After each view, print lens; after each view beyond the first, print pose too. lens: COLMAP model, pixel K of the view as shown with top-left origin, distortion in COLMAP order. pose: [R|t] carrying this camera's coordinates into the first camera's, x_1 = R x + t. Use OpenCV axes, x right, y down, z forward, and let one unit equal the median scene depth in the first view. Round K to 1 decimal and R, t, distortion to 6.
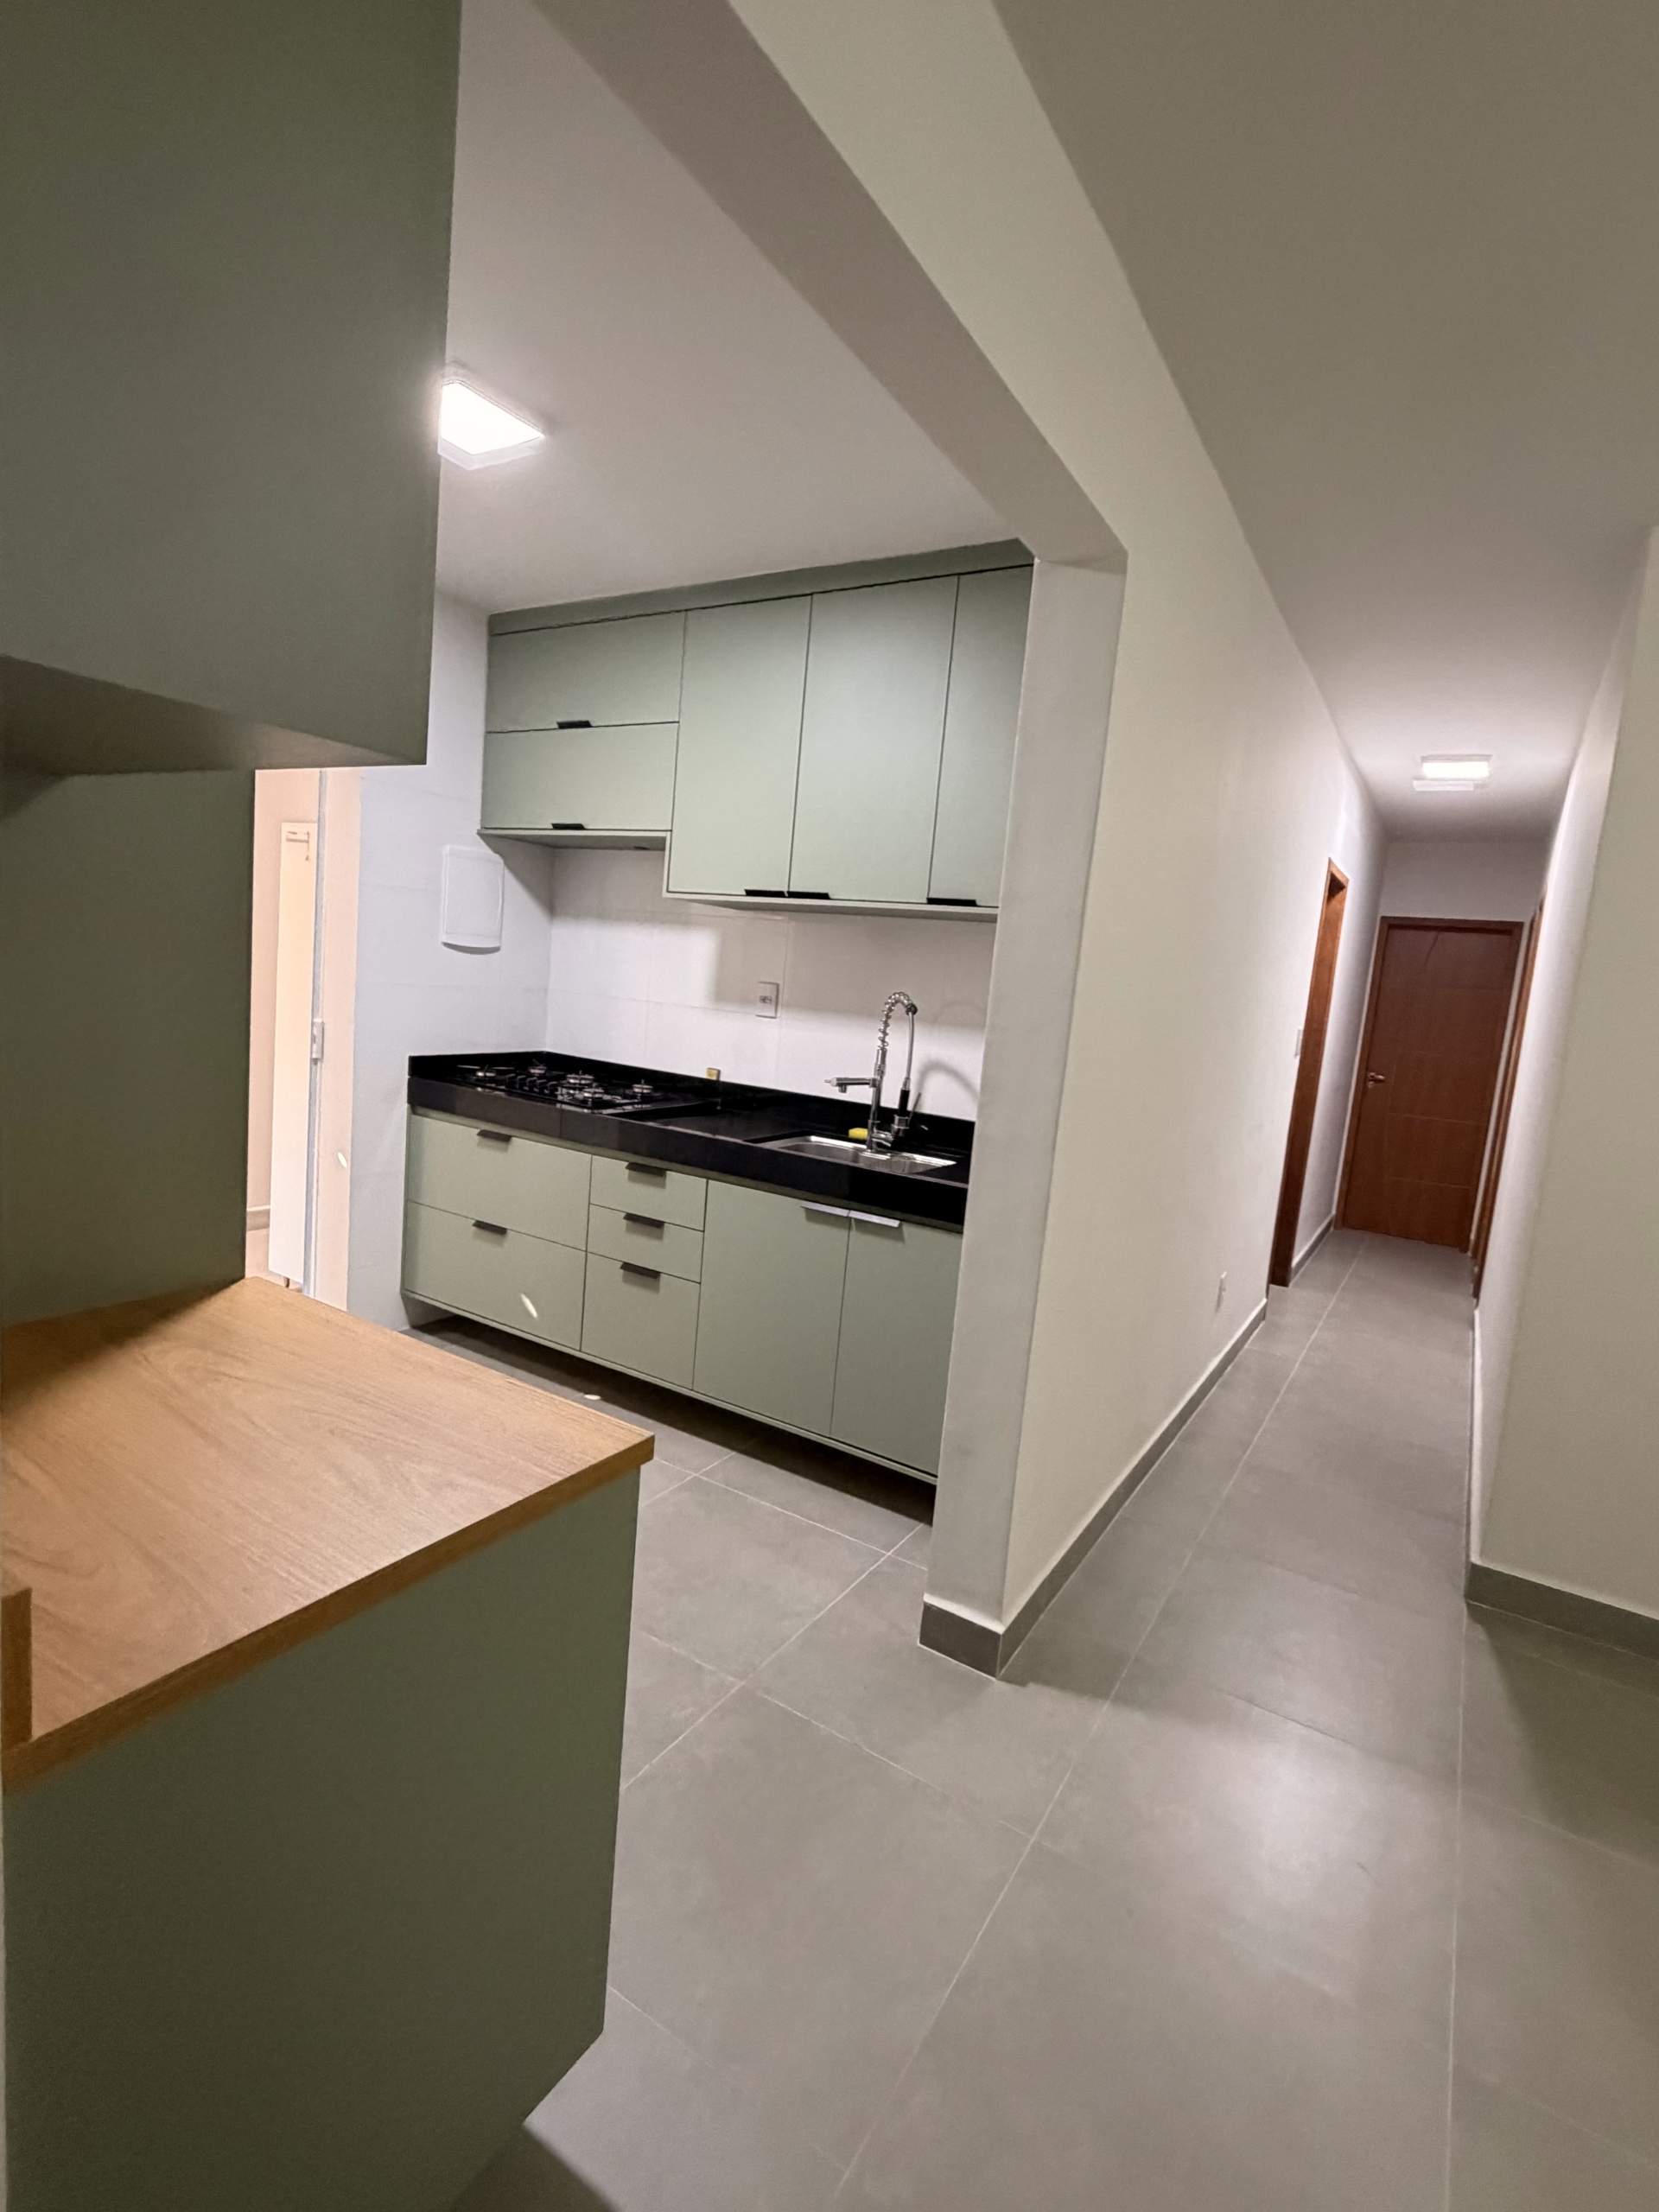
lens RADIAL K [[1064.3, 0, 824.0], [0, 1064.3, 1116.4], [0, 0, 1]] dist [0.001556, -0.000910]
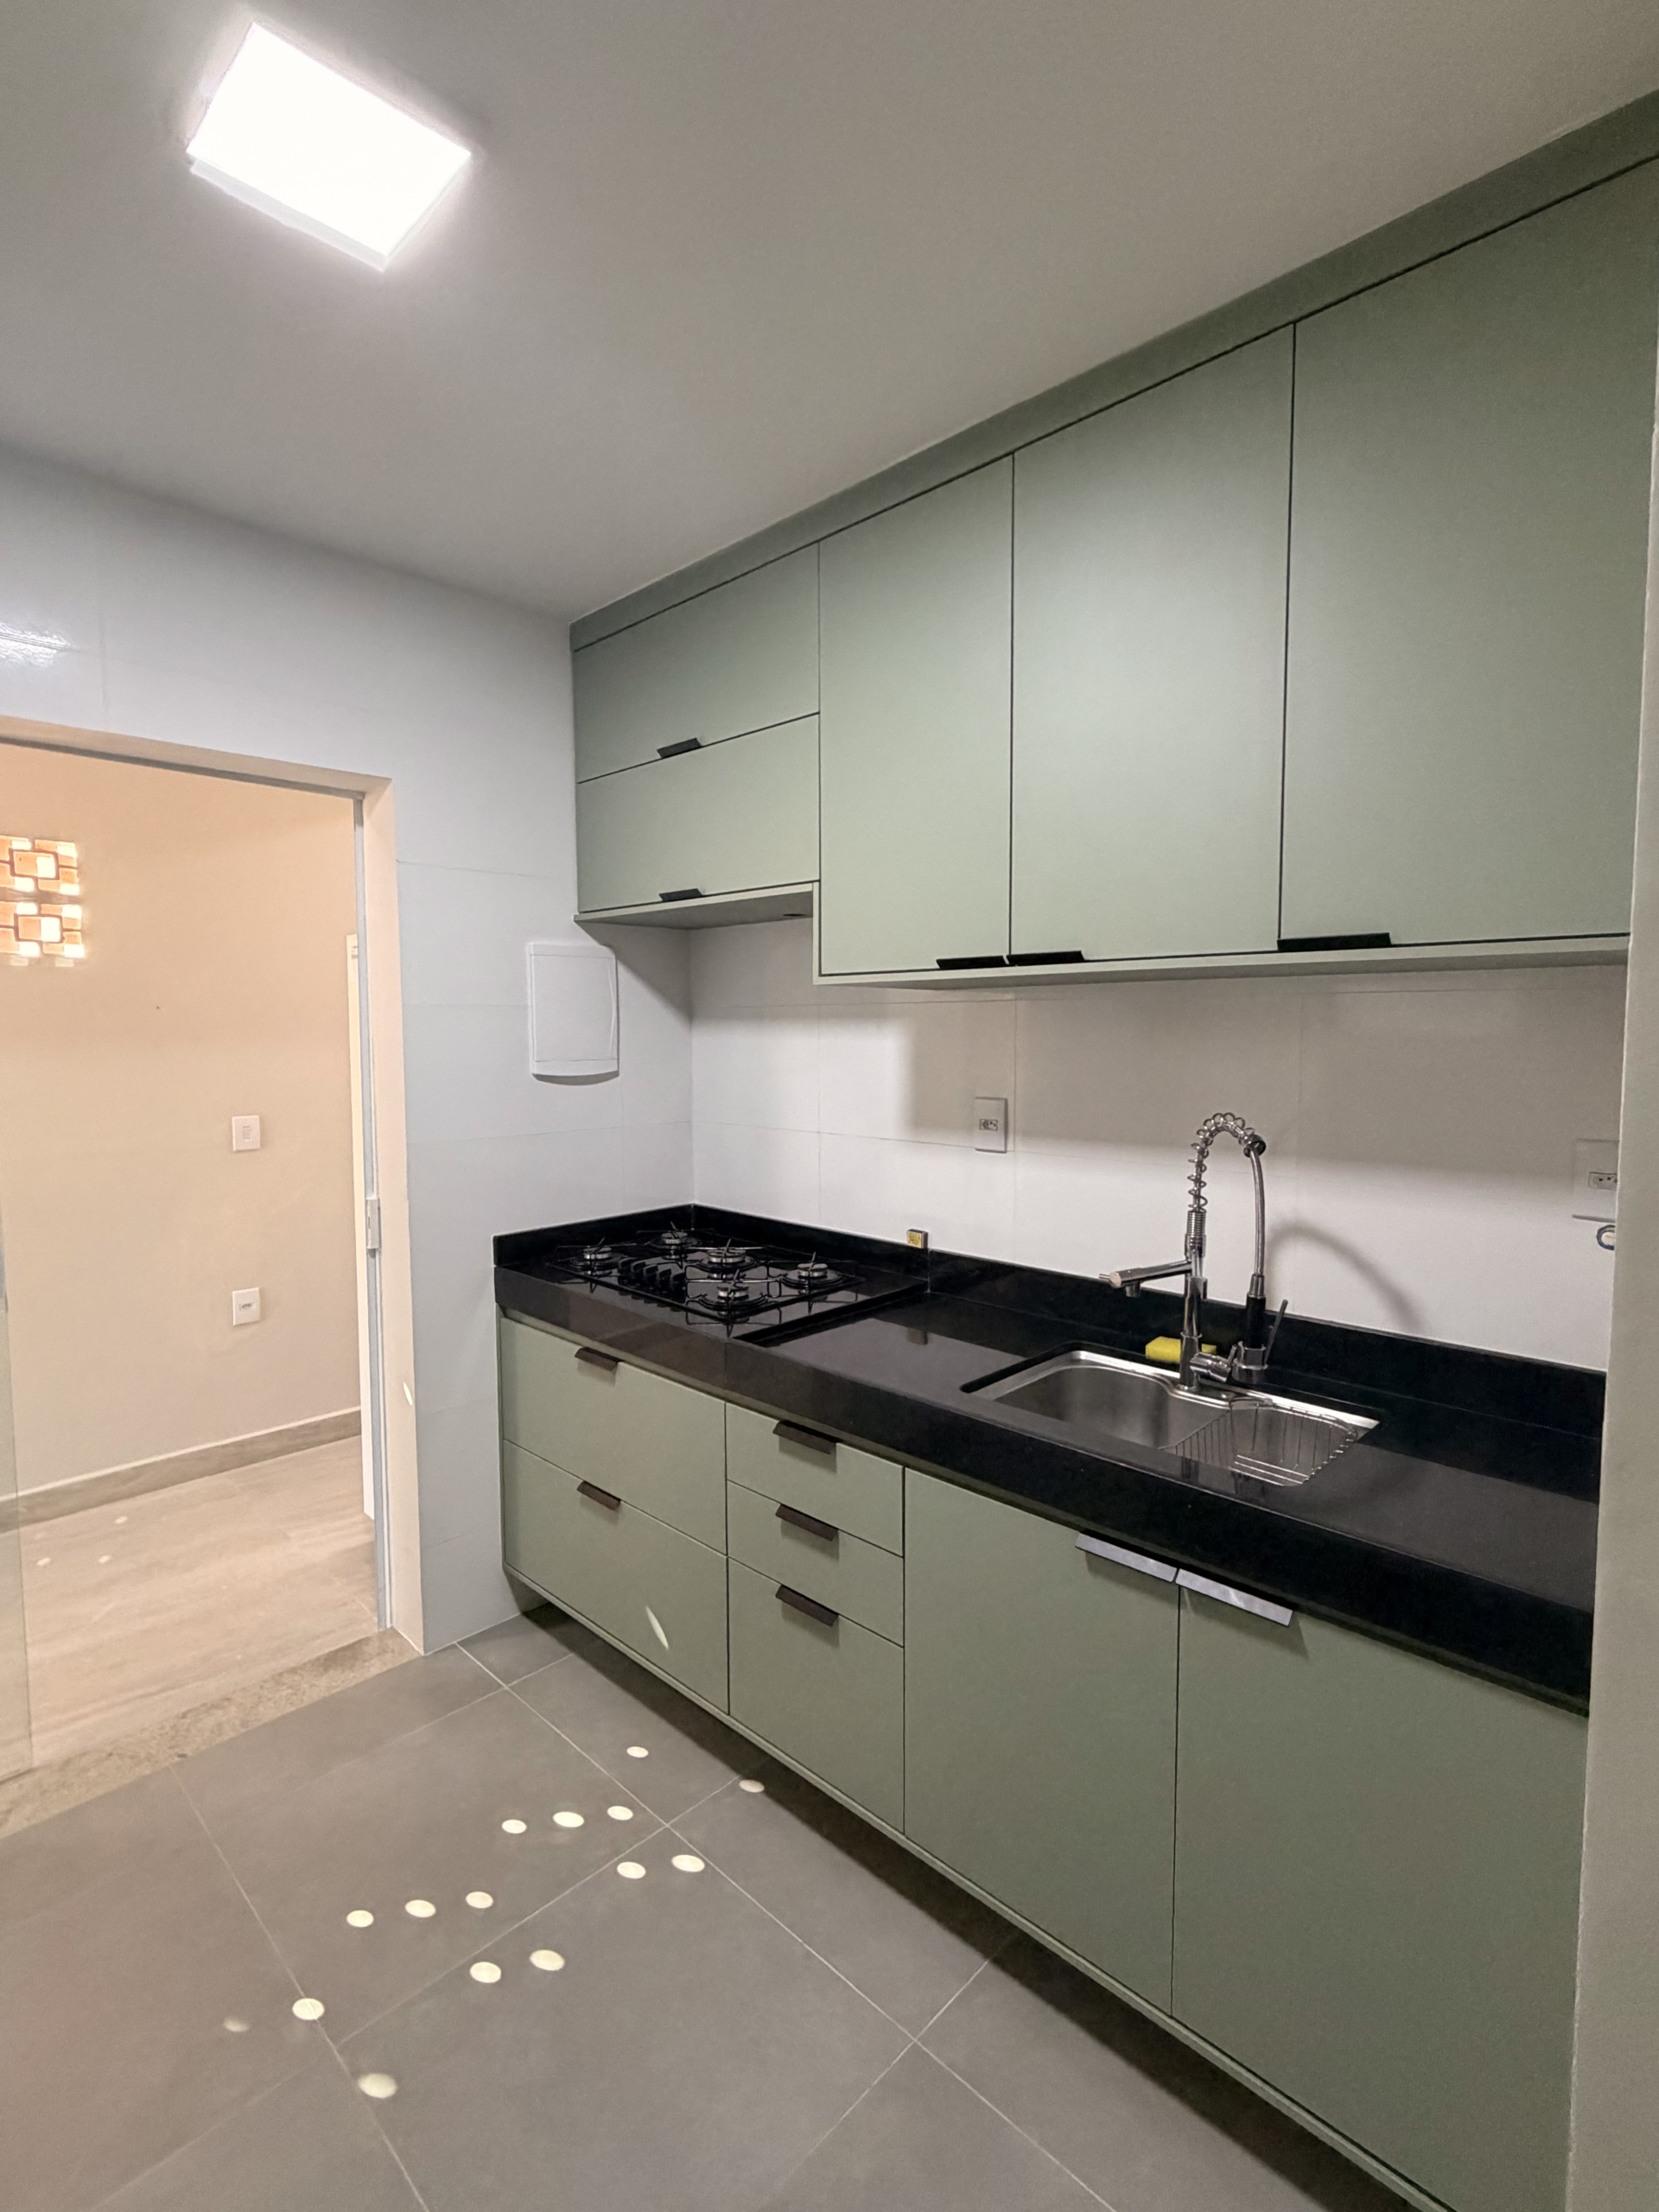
lens RADIAL K [[1064.3, 0, 839.8], [0, 1064.3, 1103.5], [0, 0, 1]] dist [0.001556, -0.000910]
pose [[0.975045, -0.075493, -0.208776, -0.007798], [0.059696, 0.994928, -0.080964, -0.078911], [0.213829, 0.066481, 0.974606, 0.370293]]
